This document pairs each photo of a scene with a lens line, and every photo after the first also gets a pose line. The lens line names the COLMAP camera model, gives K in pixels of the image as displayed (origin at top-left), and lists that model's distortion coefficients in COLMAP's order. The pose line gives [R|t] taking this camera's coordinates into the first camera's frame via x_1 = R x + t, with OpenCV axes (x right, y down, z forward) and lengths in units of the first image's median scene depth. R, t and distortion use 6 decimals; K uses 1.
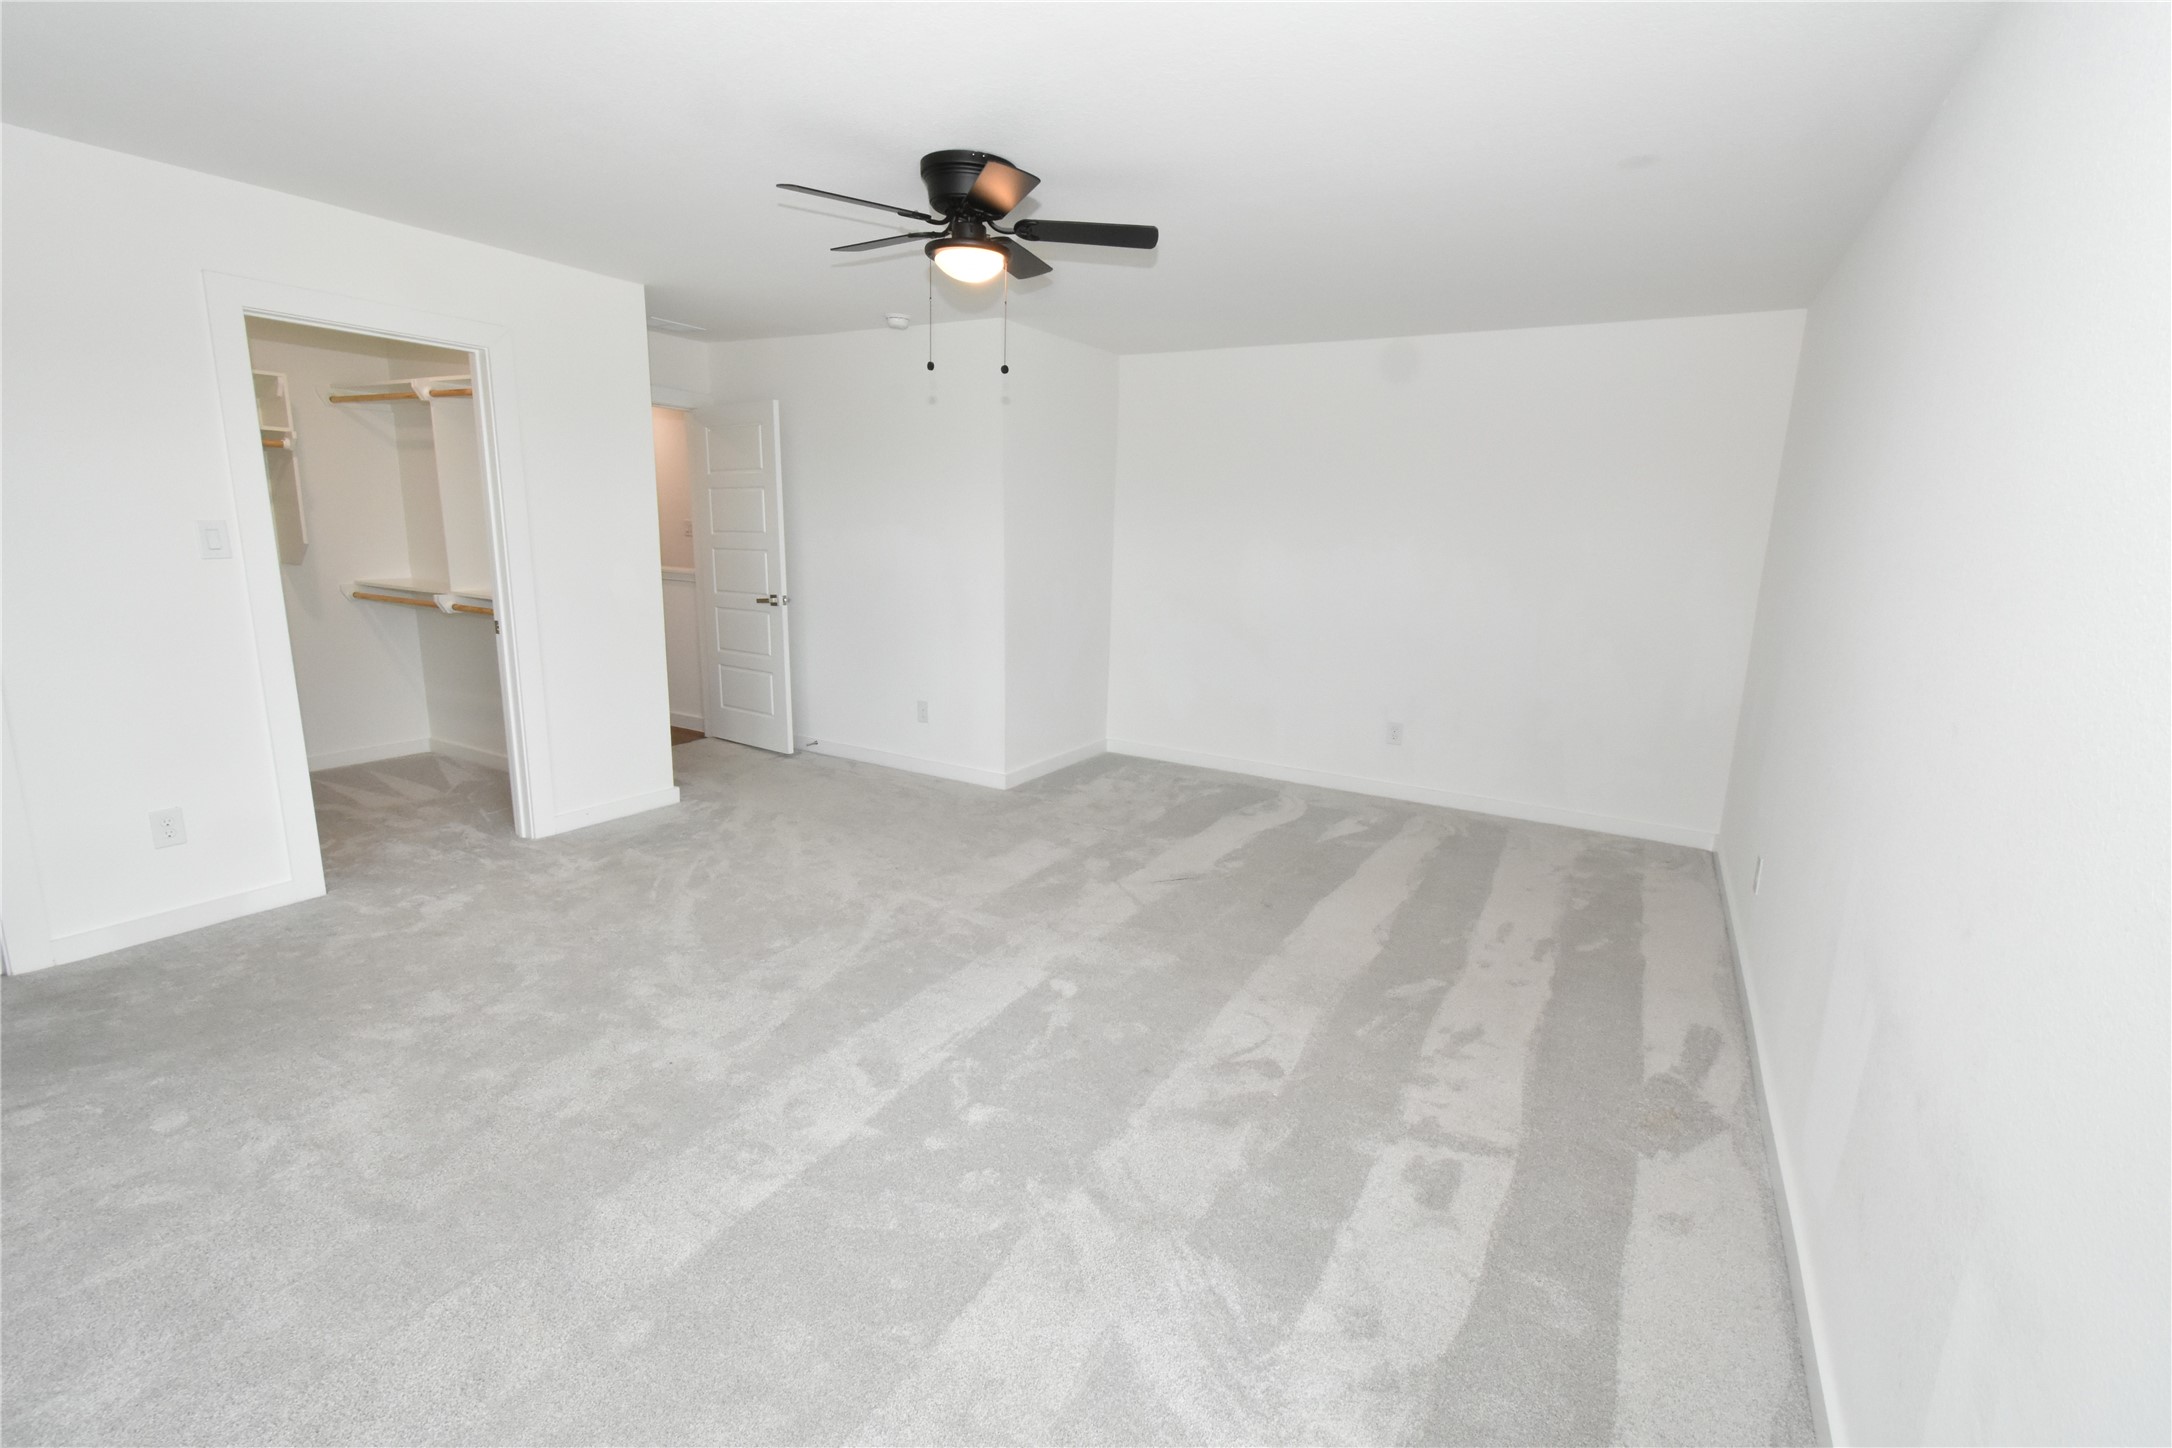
lens RADIAL K [[964.5, 0, 1088.0], [0, 964.5, 722.2], [0, 0, 1]] dist [0.011874, -0.005961]
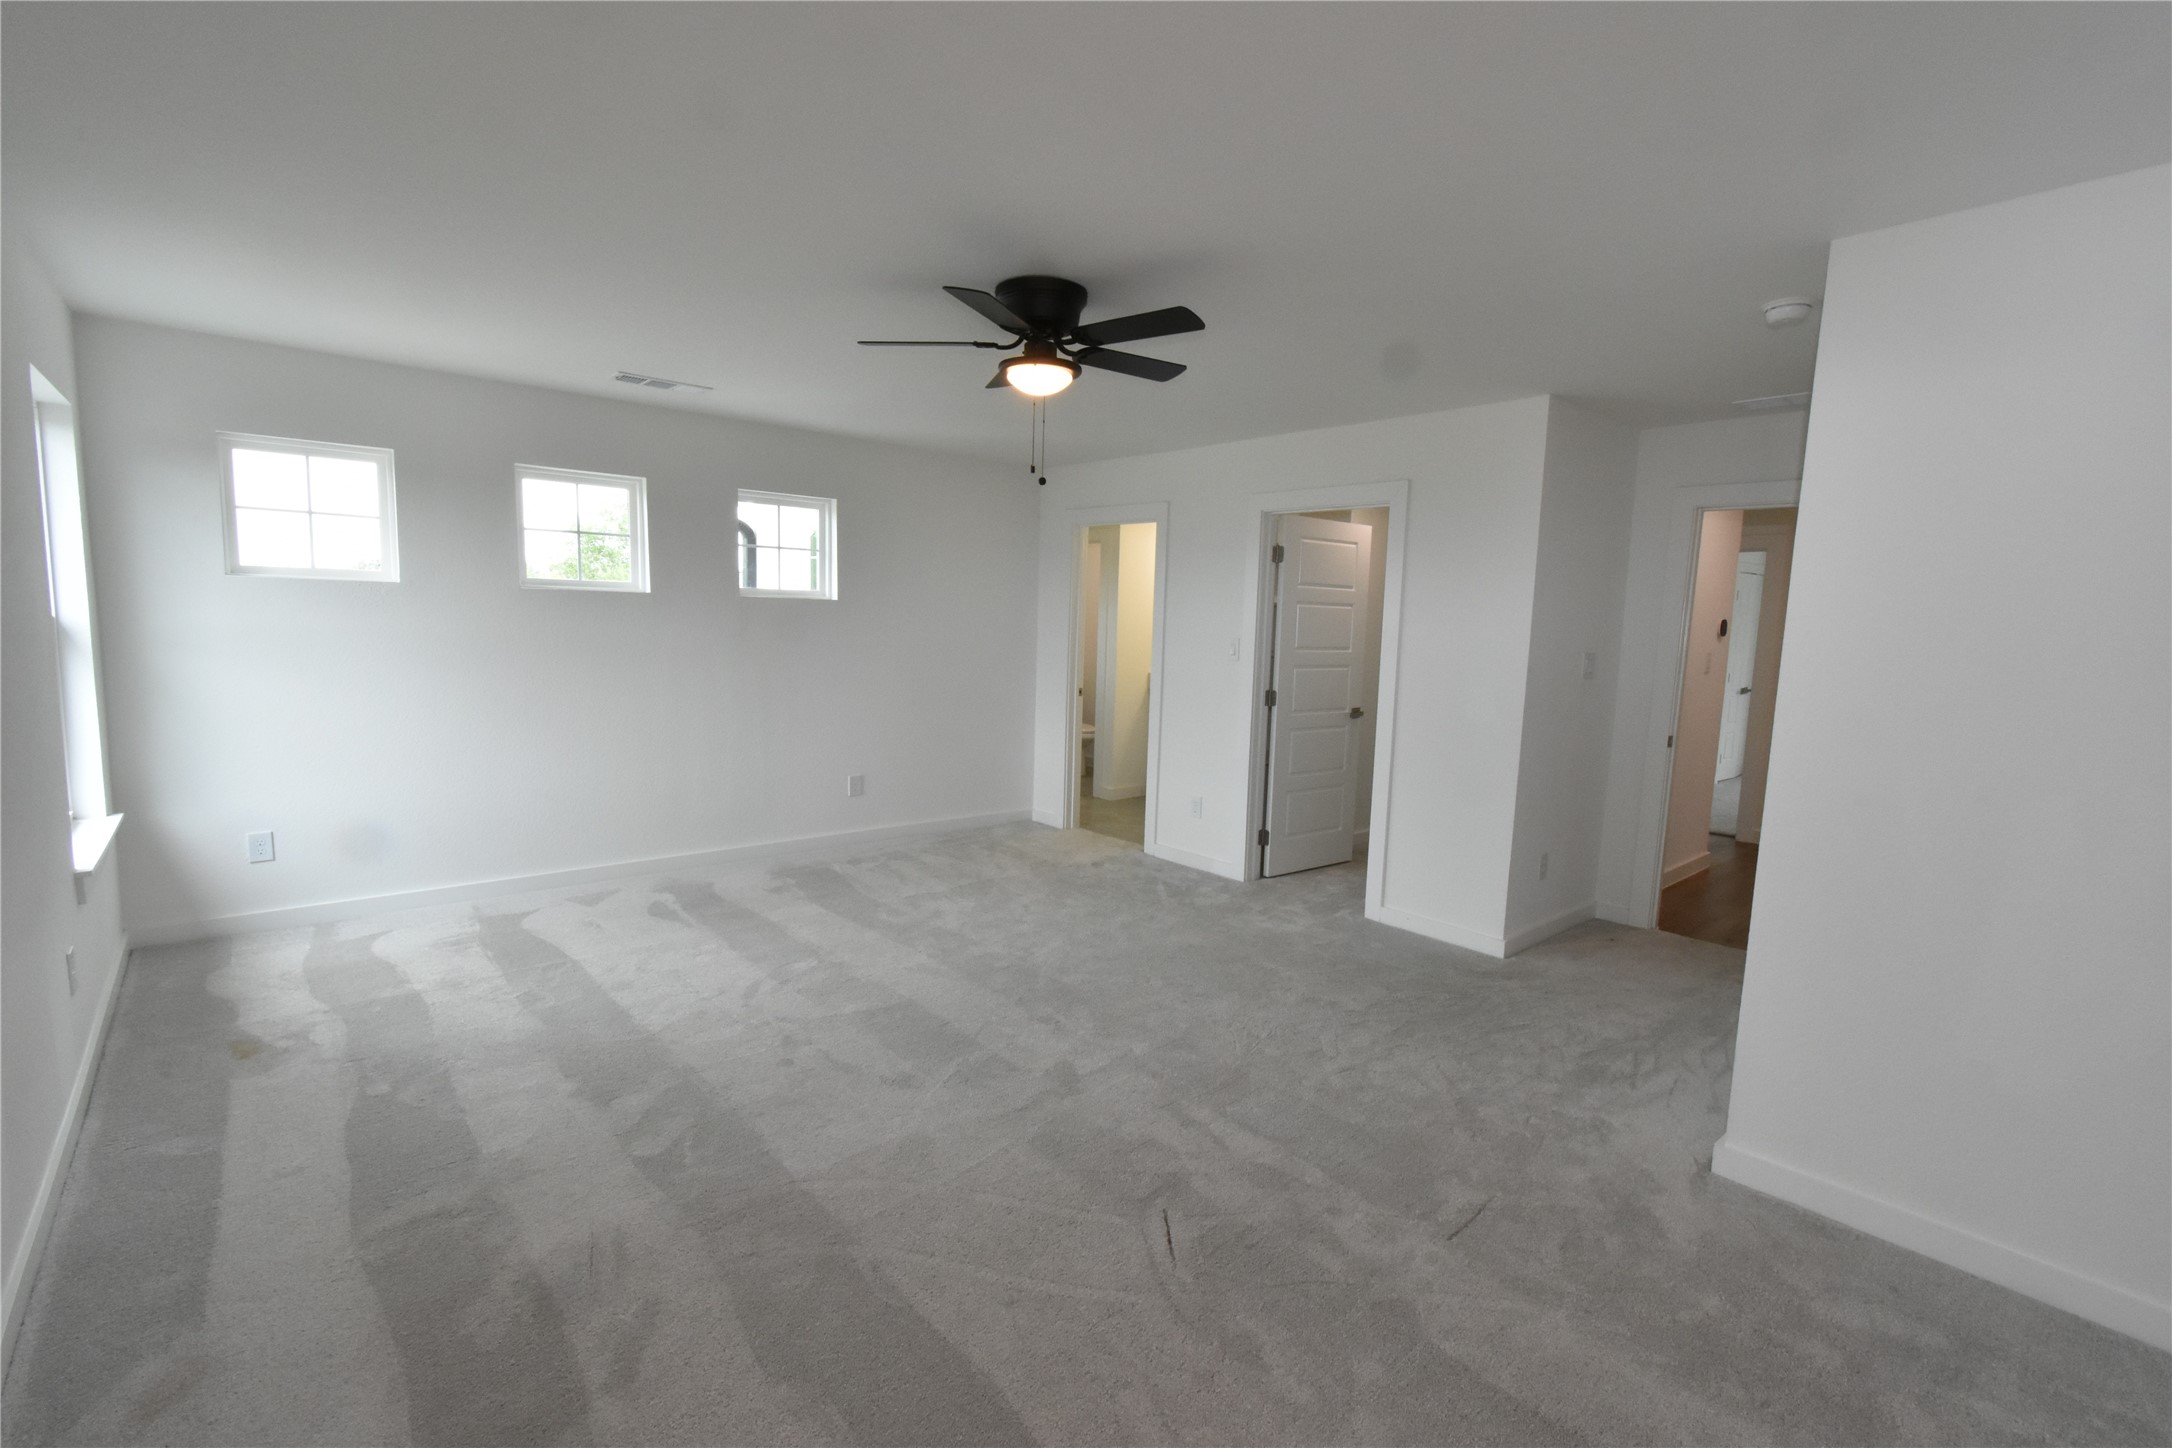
lens RADIAL K [[964.5, 0, 1088.0], [0, 964.5, 722.2], [0, 0, 1]] dist [0.011874, -0.005961]
pose [[-0.320328, 0.074502, -0.944372, 0.560772], [-0.225067, 0.962372, 0.152264, -0.190093], [0.920182, 0.261321, -0.291507, 0.945668]]
